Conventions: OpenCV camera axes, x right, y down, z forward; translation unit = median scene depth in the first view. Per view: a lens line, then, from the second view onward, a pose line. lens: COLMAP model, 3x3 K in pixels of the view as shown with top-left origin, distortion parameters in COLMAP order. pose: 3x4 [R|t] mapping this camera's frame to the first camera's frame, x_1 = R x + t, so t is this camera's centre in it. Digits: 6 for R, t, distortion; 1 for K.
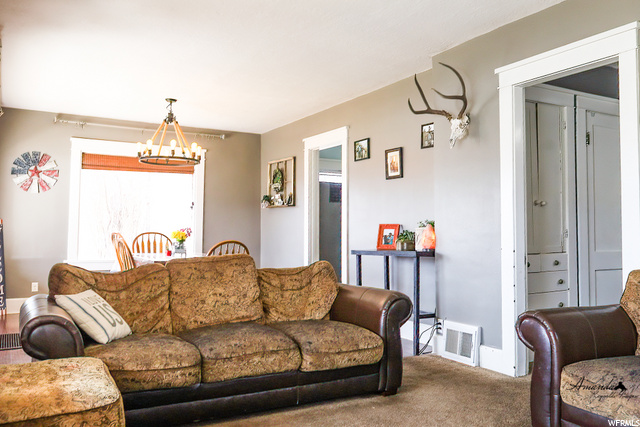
lens RADIAL K [[541.8, 0, 320.0], [0, 541.8, 213.5], [0, 0, 1]] dist [-0.003739, -0.000101]
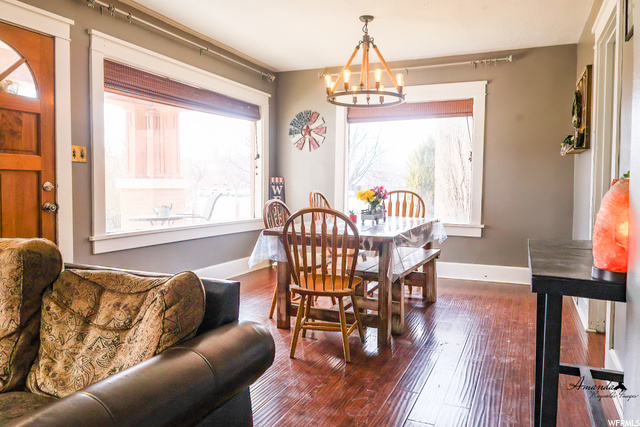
lens RADIAL K [[461.6, 0, 335.5], [0, 461.6, 205.1], [0, 0, 1]] dist [-0.011251, -0.006408]
pose [[0.605010, 0.035403, -0.795431, 0.379987], [0.024123, 0.997737, 0.062755, 0.018586], [0.795853, -0.057155, 0.602787, 0.949598]]
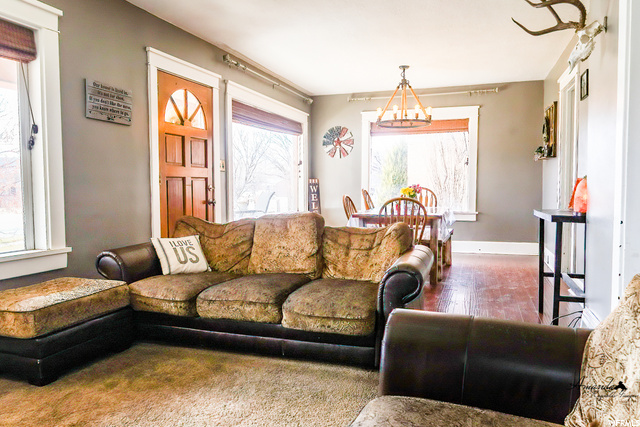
lens RADIAL K [[472.8, 0, 320.0], [0, 472.8, 213.5], [0, 0, 1]] dist [-0.006275, -0.005901]
pose [[0.660470, 0.036019, -0.749988, 0.572494], [0.038674, 0.995891, 0.081887, -0.000858], [0.749855, -0.083089, 0.656364, 0.381367]]
